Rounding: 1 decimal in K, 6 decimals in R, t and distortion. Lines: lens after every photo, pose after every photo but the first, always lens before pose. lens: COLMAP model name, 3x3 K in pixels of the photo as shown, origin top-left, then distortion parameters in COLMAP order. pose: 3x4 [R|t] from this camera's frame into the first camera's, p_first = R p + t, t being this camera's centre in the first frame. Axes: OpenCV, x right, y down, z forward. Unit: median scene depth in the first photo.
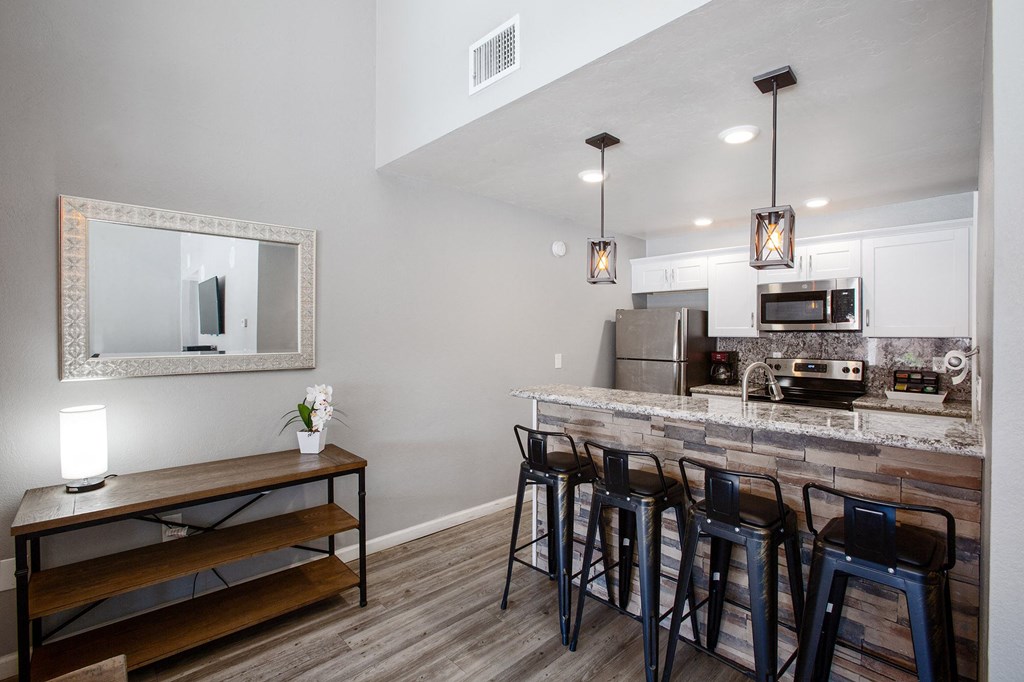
lens RADIAL K [[481.8, 0, 513.1], [0, 481.8, 337.6], [0, 0, 1]] dist [-0.002523, -0.000178]
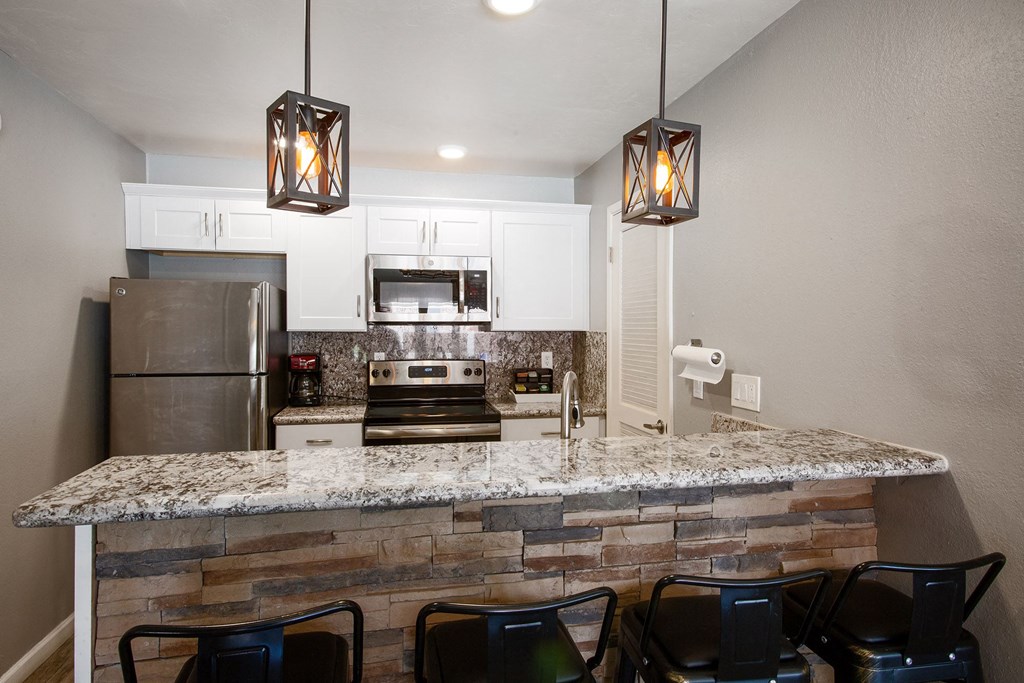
lens RADIAL K [[608.5, 0, 510.9], [0, 608.5, 345.5], [0, 0, 1]] dist [0.029521, 0.000739]
pose [[0.535647, -0.023797, 0.844107, -0.129146], [0.005705, 0.999682, 0.024563, -0.001447], [-0.844423, -0.008342, 0.535612, 0.409539]]
